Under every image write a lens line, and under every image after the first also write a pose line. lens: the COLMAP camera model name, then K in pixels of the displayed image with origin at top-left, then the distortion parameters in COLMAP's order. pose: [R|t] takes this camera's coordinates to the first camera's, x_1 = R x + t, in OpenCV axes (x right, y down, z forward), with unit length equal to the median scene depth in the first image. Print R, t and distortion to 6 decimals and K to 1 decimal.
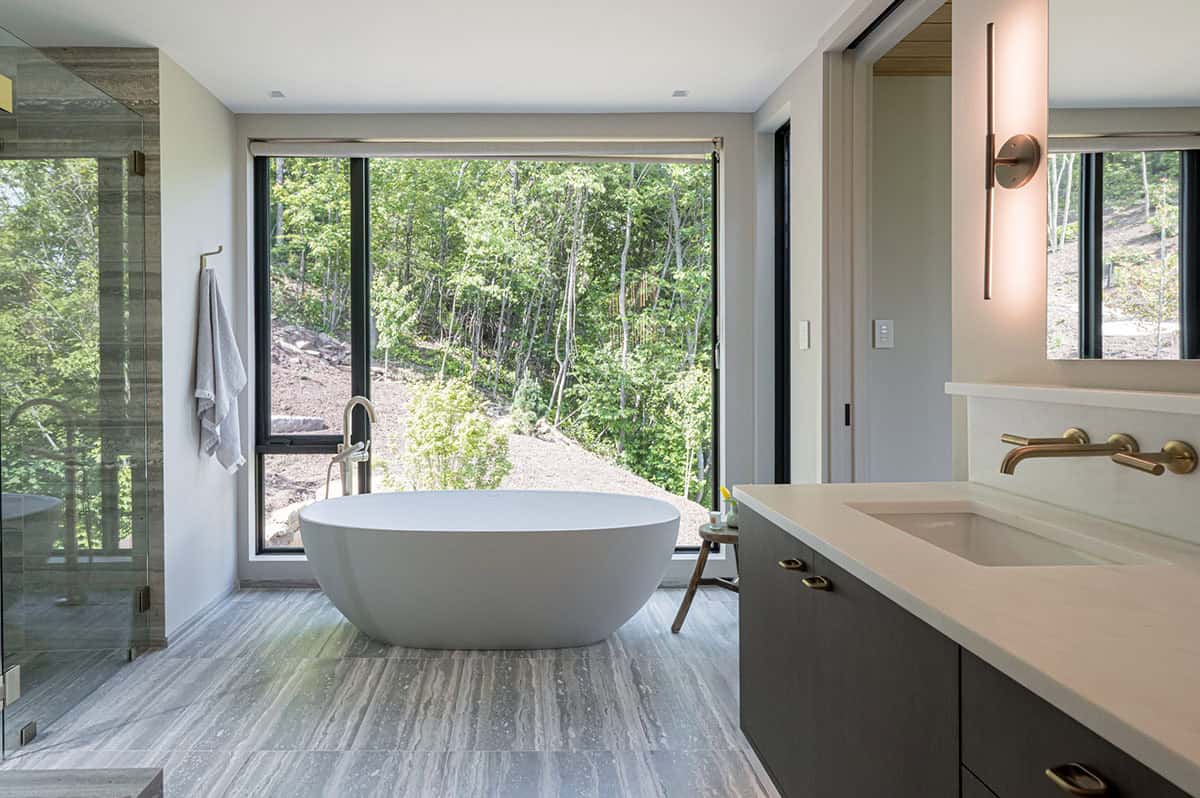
lens RADIAL K [[1730.6, 0, 599.1], [0, 1730.6, 398.1], [0, 0, 1]] dist [-0.007368, 0.000000]
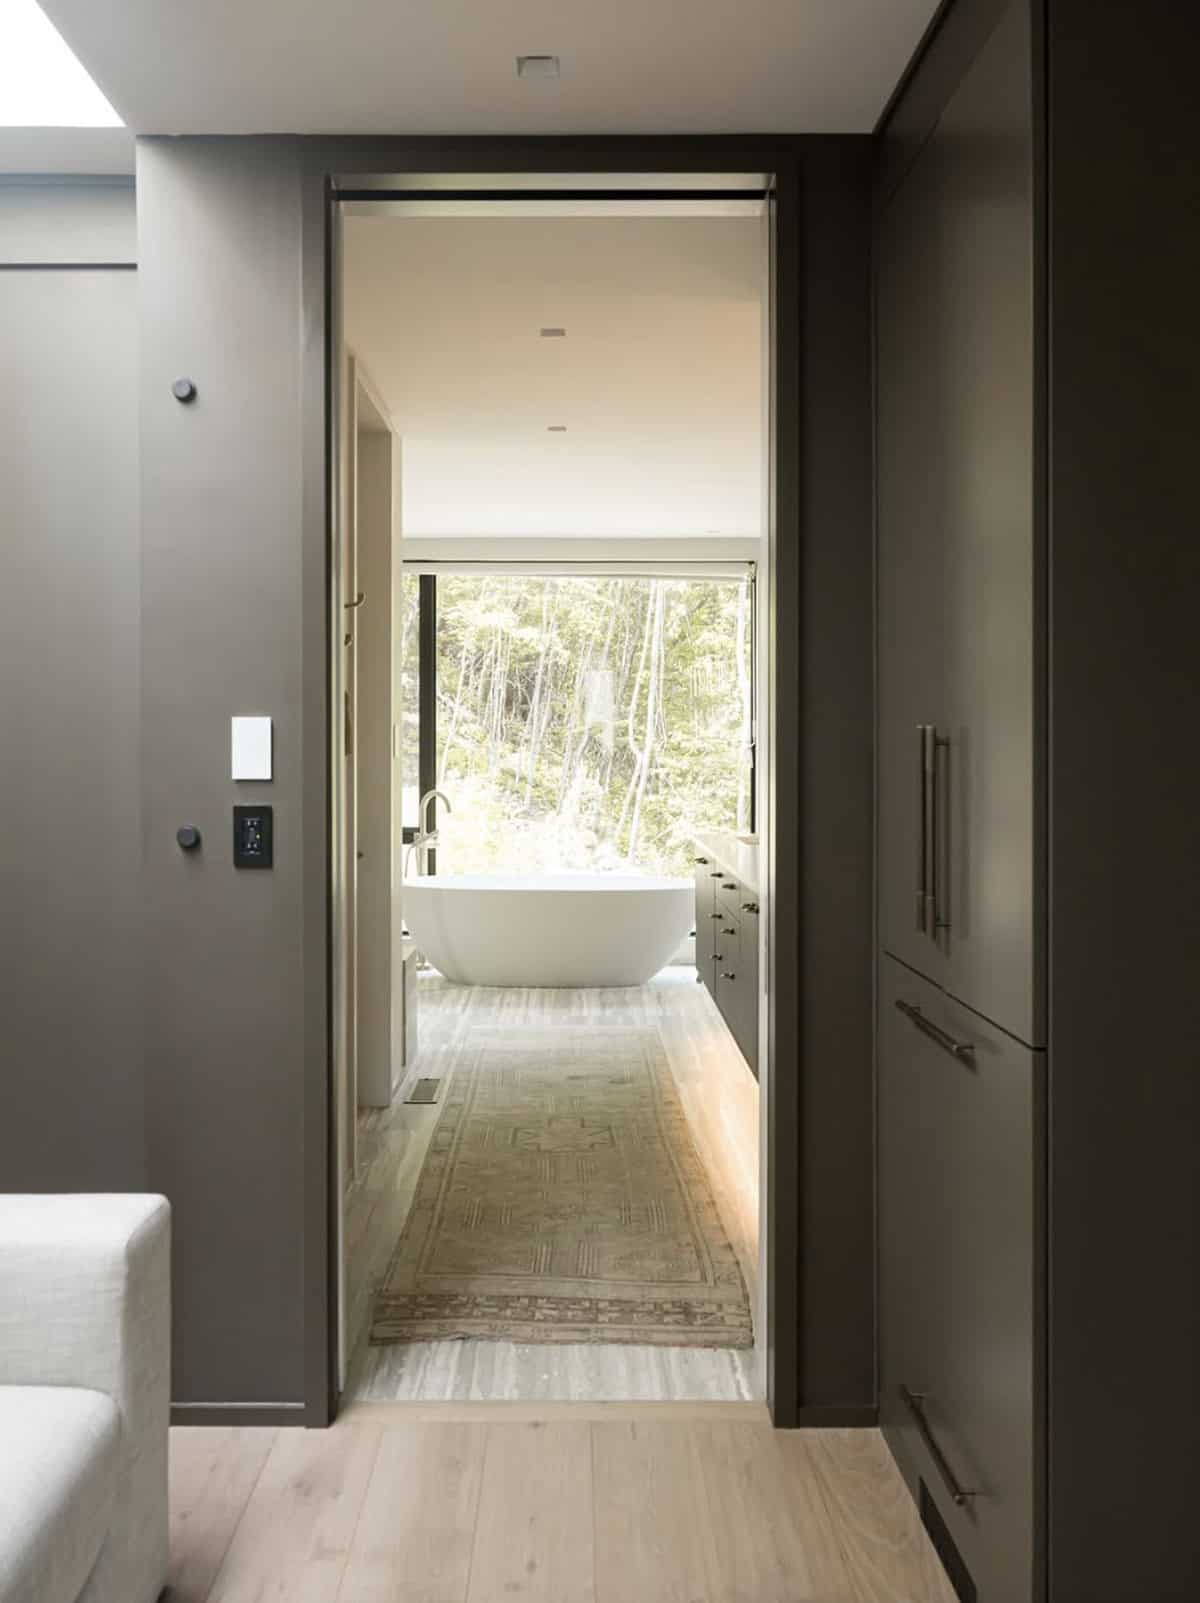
lens RADIAL K [[1192.9, 0, 598.2], [0, 1192.9, 795.6], [0, 0, 1]] dist [-0.000062, -0.000004]
pose [[0.999659, 0.004699, -0.025690, -0.024867], [-0.004562, 0.999975, 0.005395, -0.007455], [0.025715, -0.005276, 0.999655, 0.568939]]
